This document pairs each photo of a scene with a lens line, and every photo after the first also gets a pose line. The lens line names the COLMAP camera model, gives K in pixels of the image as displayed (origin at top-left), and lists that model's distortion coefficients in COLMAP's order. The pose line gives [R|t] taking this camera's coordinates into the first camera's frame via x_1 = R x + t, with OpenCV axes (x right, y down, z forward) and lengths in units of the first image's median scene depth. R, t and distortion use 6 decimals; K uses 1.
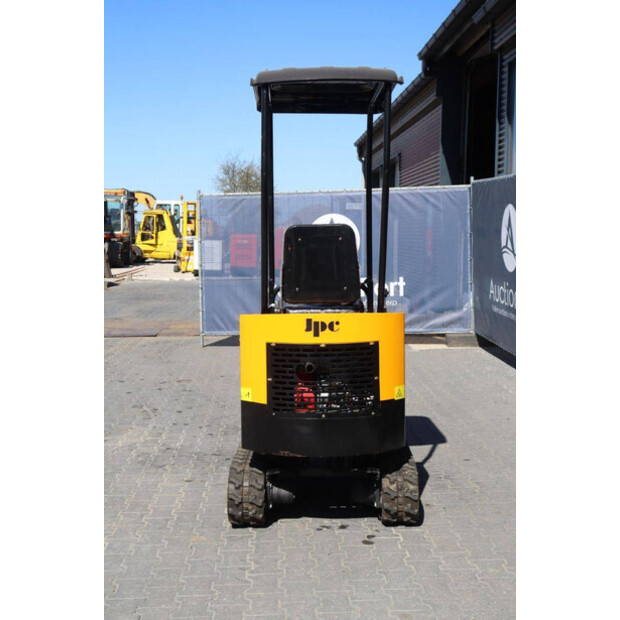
lens RADIAL K [[885.9, 0, 310.0], [0, 885.9, 310.0], [0, 0, 1]] dist [-0.029991, 0.839604]
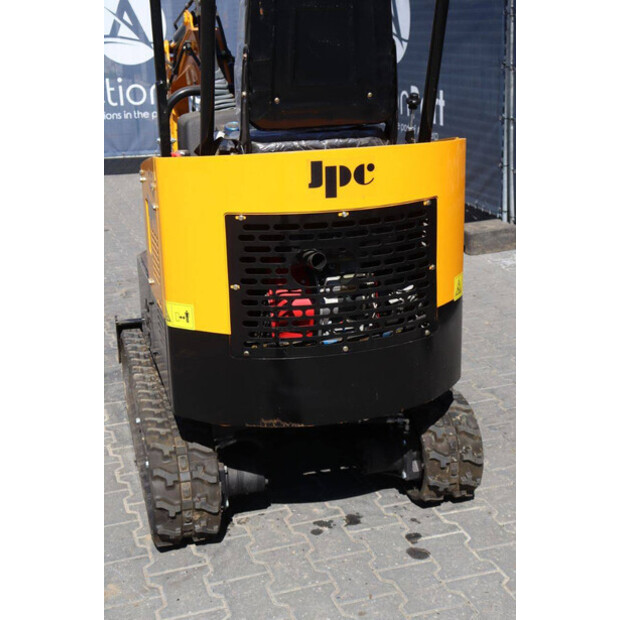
lens RADIAL K [[933.3, 0, 310.0], [0, 933.3, 310.0], [0, 0, 1]] dist [0.082772, -0.012408]
pose [[0.961047, -0.092755, 0.260356, -0.138488], [0.037726, 0.977212, 0.208887, -0.017083], [-0.273798, -0.190928, 0.942646, 0.469218]]
